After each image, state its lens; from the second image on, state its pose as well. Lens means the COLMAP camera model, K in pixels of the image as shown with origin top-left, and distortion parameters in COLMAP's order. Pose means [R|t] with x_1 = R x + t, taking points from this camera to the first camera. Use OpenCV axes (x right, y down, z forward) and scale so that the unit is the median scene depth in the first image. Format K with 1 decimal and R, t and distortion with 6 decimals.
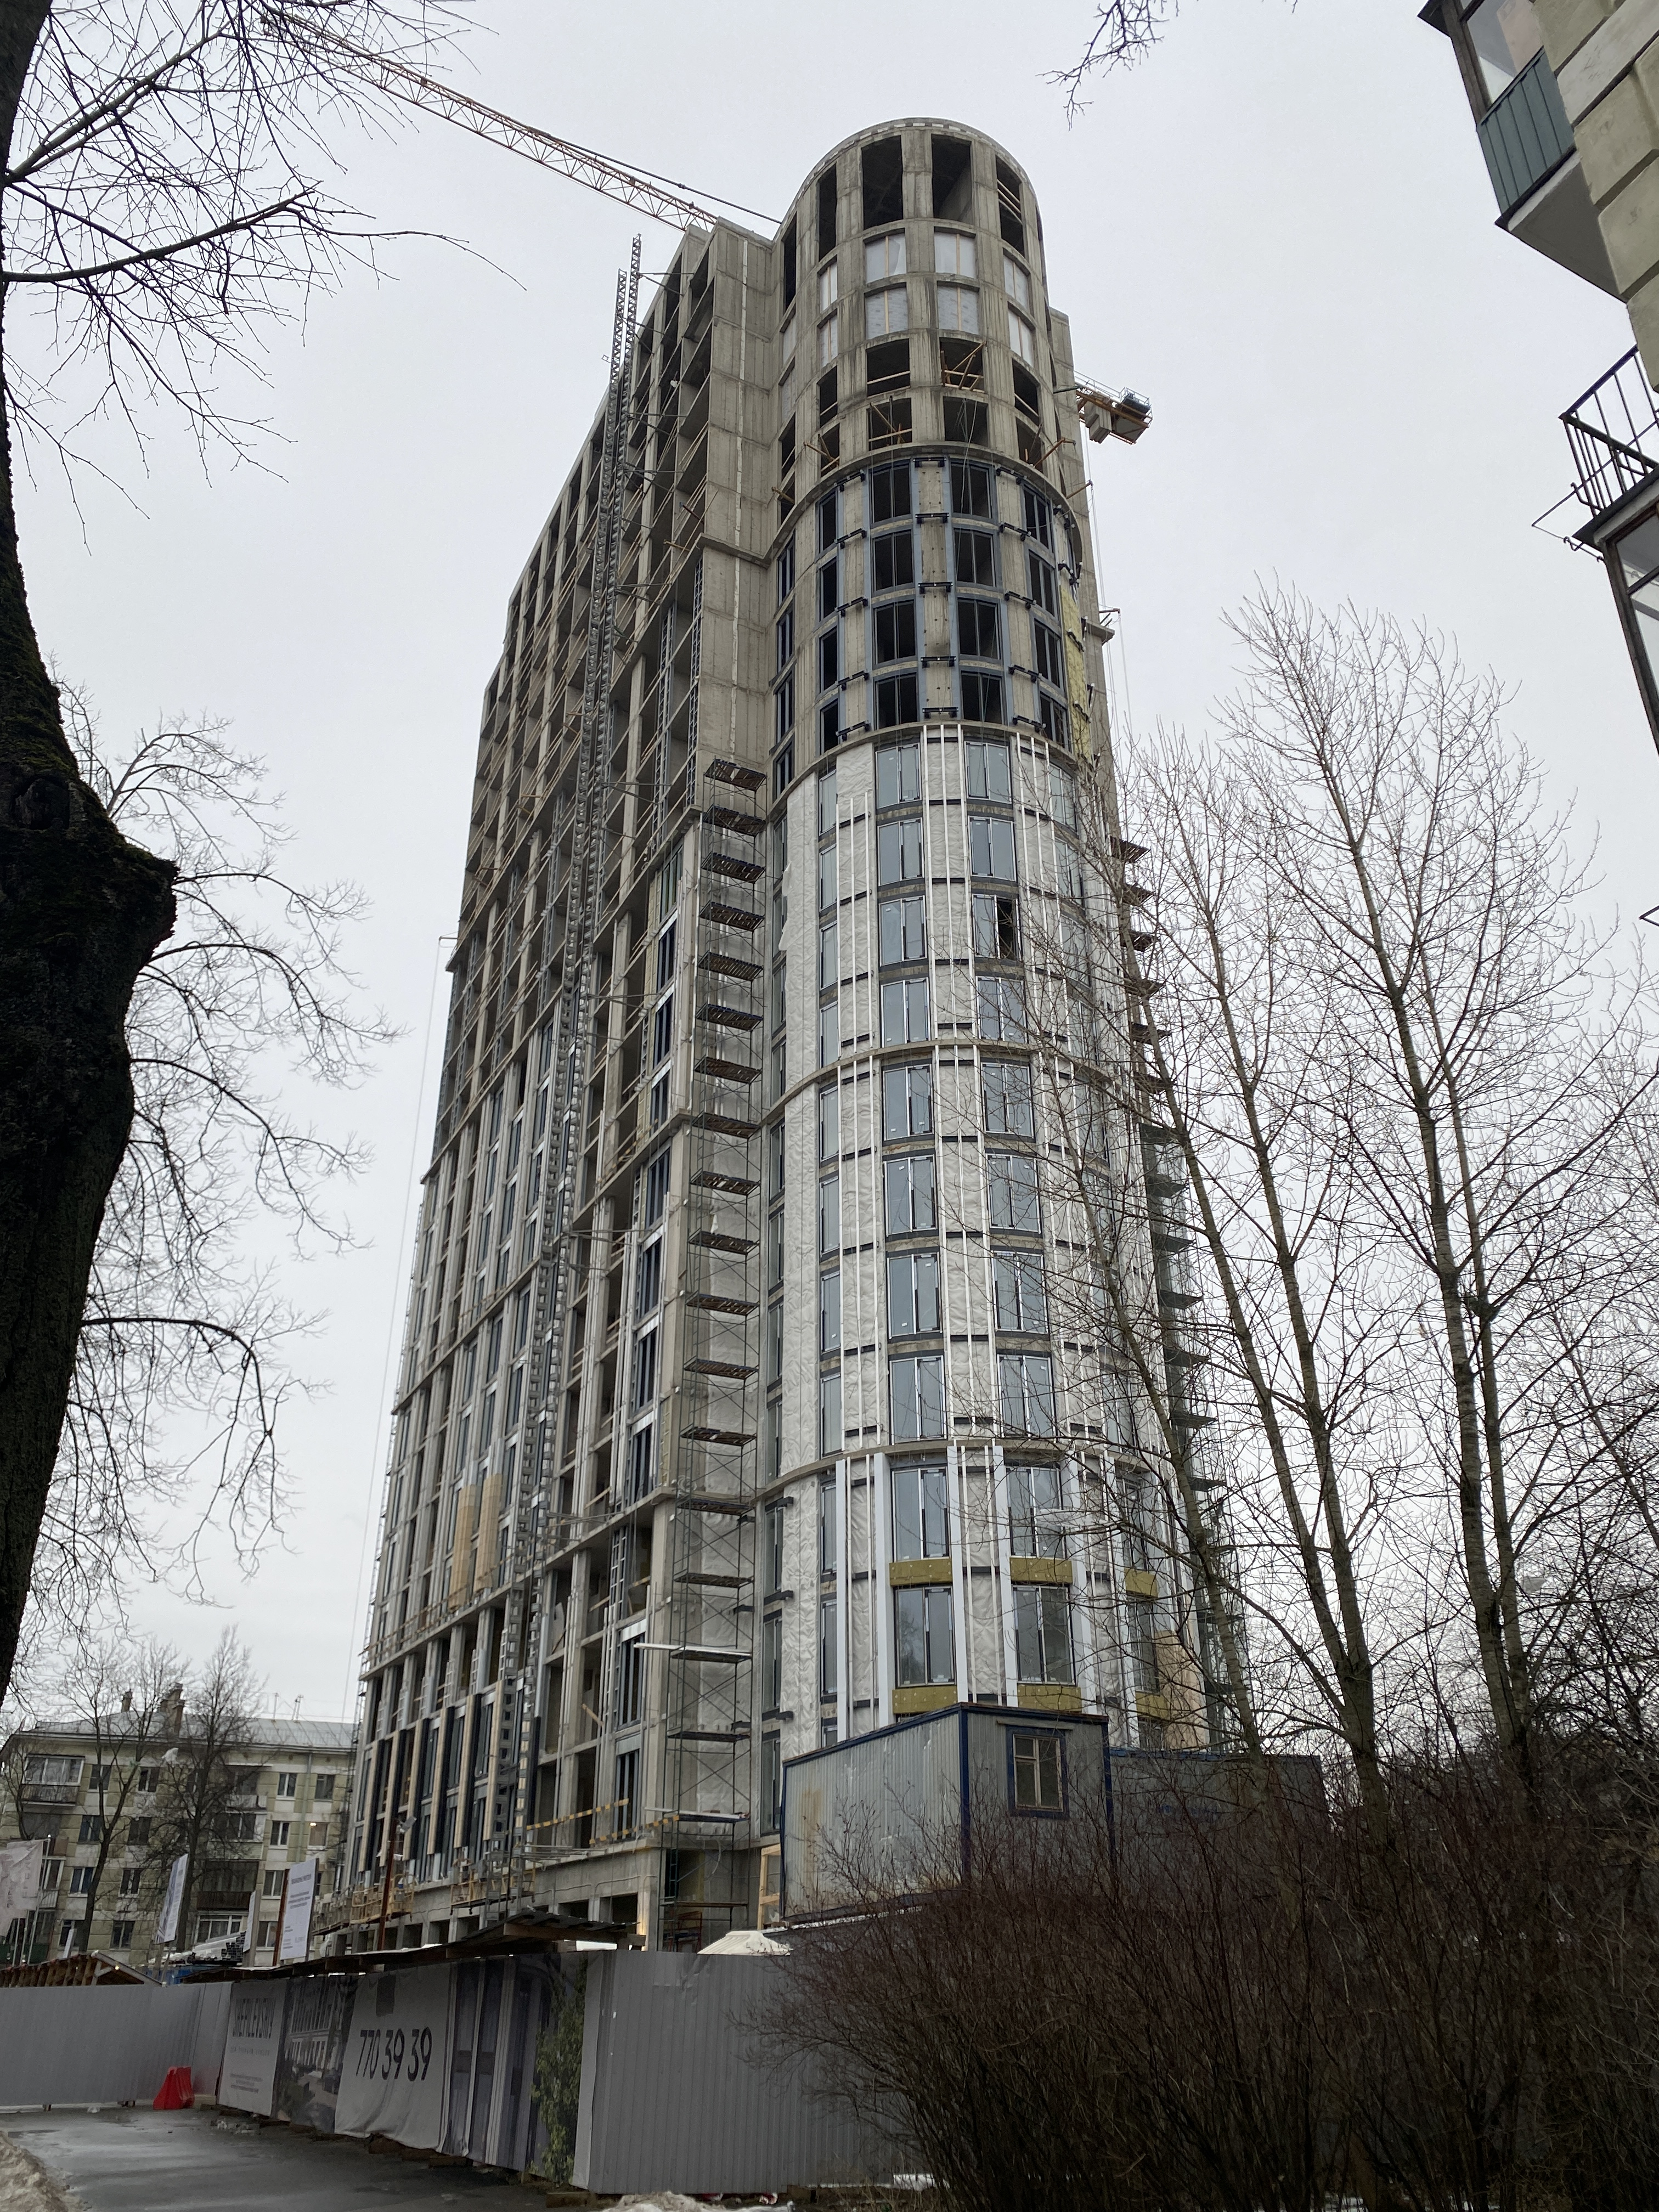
lens RADIAL K [[1677.2, 0, 829.5], [0, 1677.2, 1106.0], [0, 0, 1]] dist [0.033329, 0.001589]
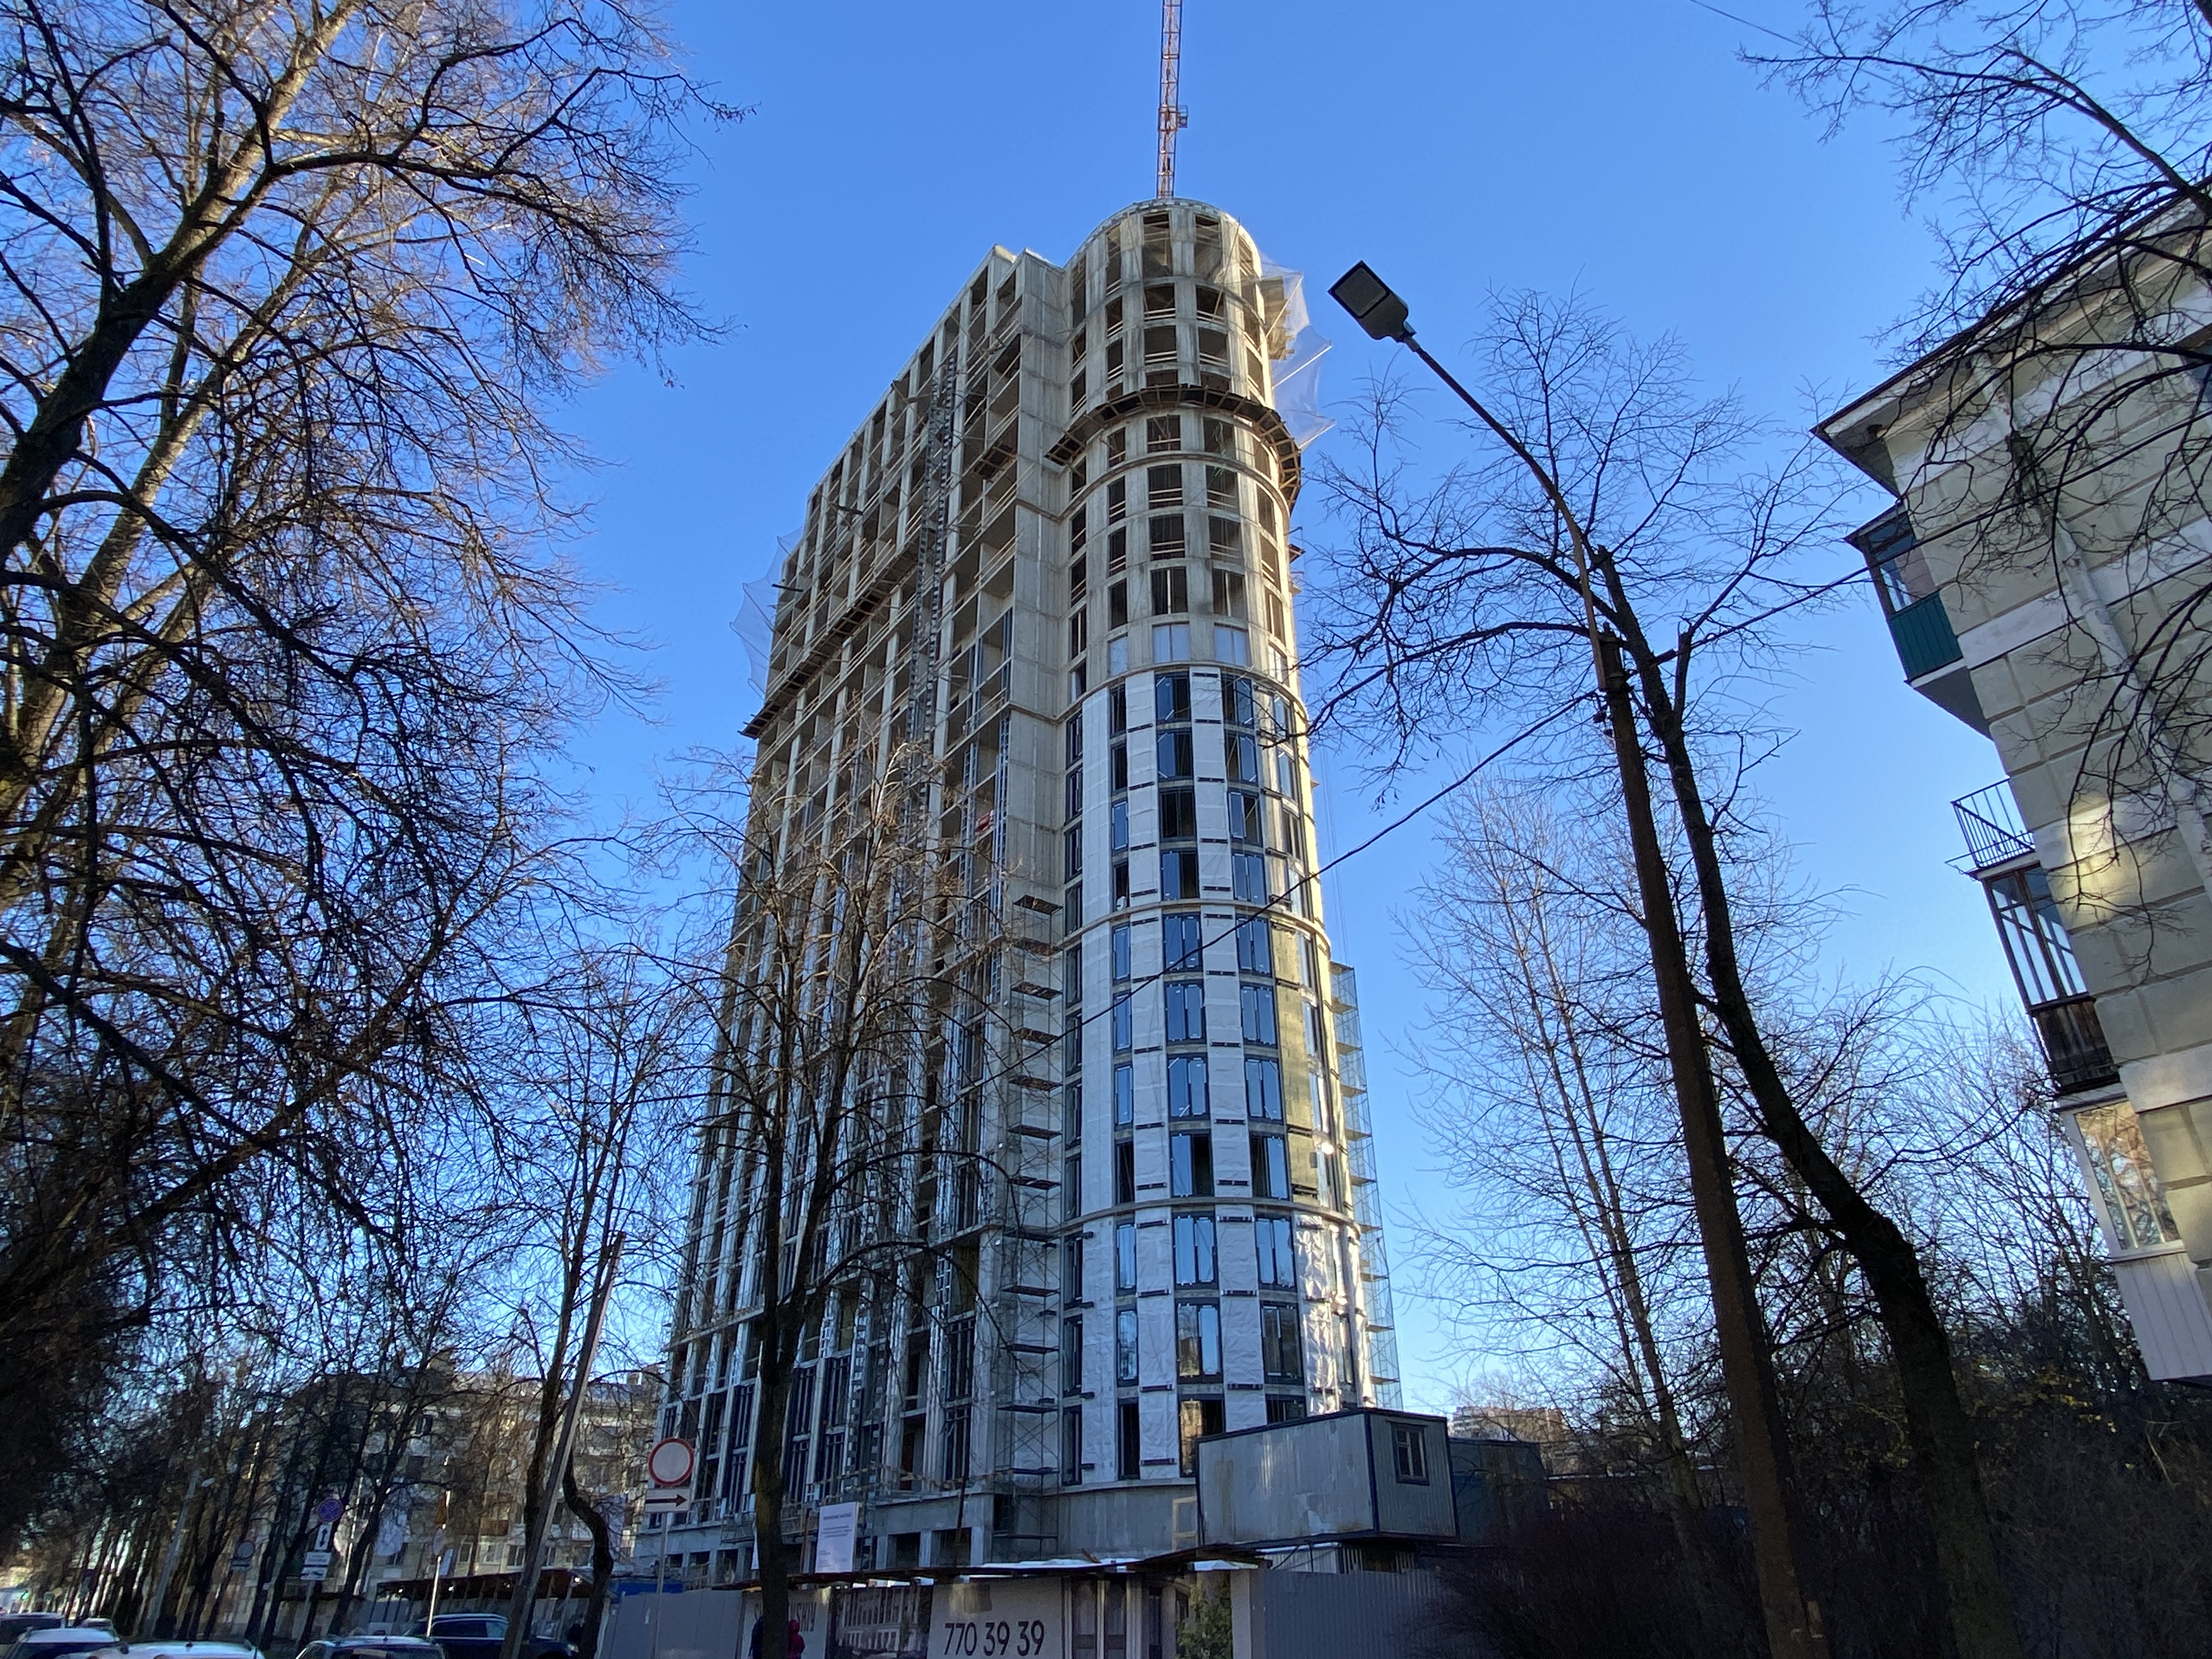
lens RADIAL K [[1356.5, 0, 1106.0], [0, 1356.5, 829.5], [0, 0, 1]] dist [0.044023, -0.000147]
pose [[0.990354, 0.067510, 0.121002, -0.145667], [-0.063579, 0.997325, -0.036064, -0.047421], [-0.123113, 0.028023, 0.991997, -0.096741]]
